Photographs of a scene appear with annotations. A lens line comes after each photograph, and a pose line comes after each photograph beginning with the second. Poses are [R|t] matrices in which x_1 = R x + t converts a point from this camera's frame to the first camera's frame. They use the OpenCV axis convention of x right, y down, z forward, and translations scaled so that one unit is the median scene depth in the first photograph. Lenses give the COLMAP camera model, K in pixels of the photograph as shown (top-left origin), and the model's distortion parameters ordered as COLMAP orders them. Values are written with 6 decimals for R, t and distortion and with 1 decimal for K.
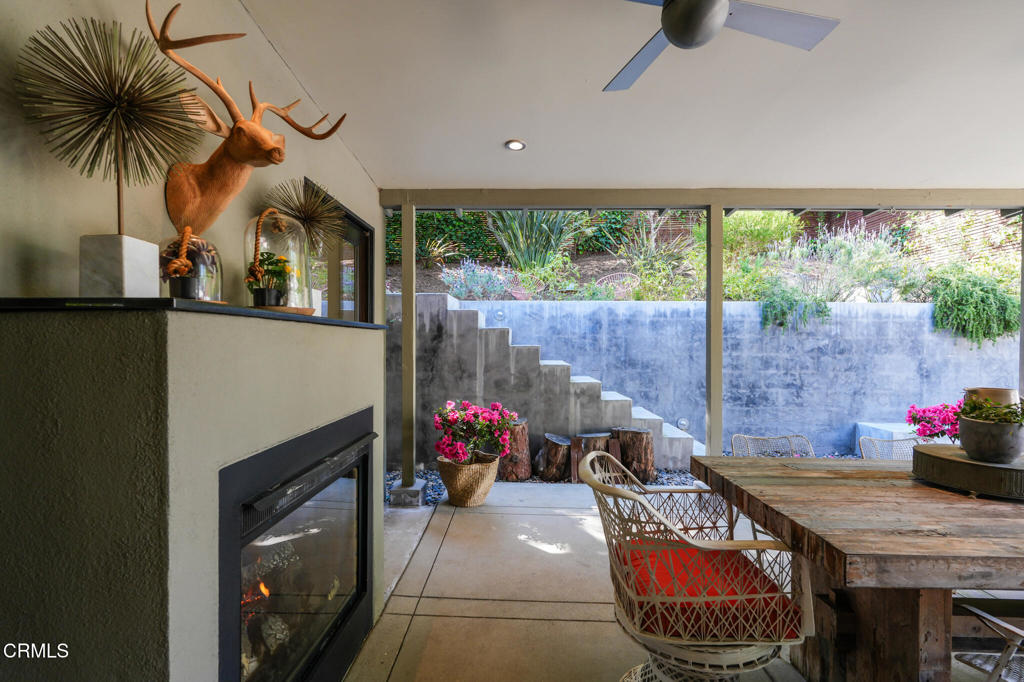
lens RADIAL K [[457.8, 0, 525.2], [0, 457.8, 342.4], [0, 0, 1]] dist [-0.013951, 0.000355]
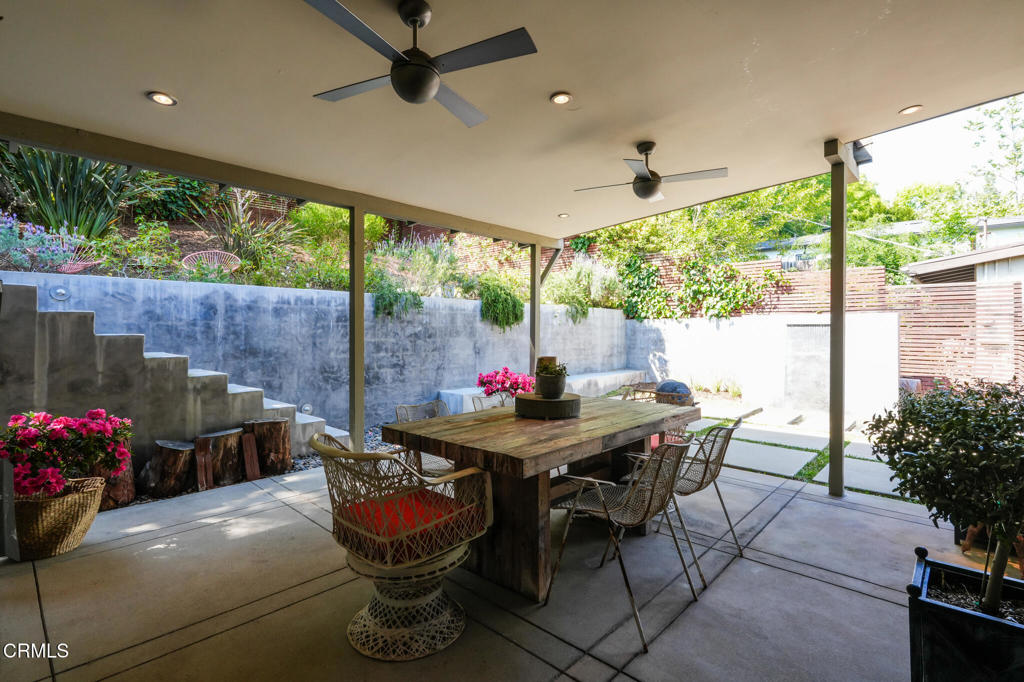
lens RADIAL K [[457.8, 0, 506.0], [0, 457.8, 323.8], [0, 0, 1]] dist [-0.013951, 0.000355]
pose [[0.672549, 0.004020, 0.740041, -0.111279], [0.002937, 0.999963, -0.008101, -0.003375], [-0.740046, 0.007621, 0.672513, -0.017320]]
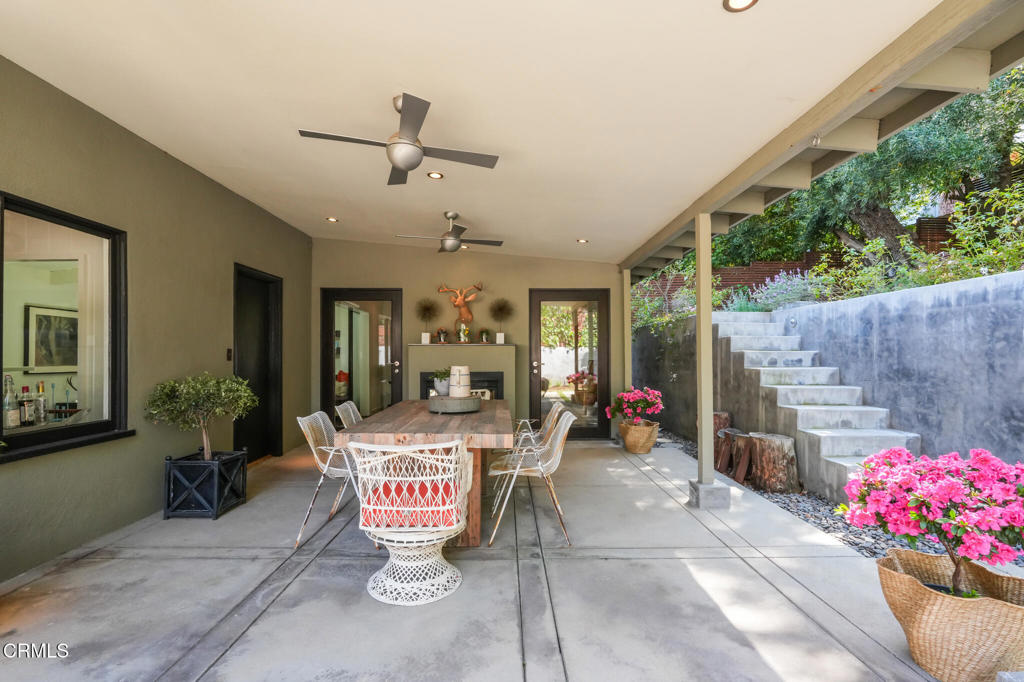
lens RADIAL K [[457.8, 0, 515.9], [0, 457.8, 341.1], [0, 0, 1]] dist [-0.013951, 0.000355]
pose [[0.030739, -0.036923, -0.998845, 0.951120], [0.005842, 0.999307, -0.036760, 0.016623], [0.999510, -0.004705, 0.030934, 0.343169]]
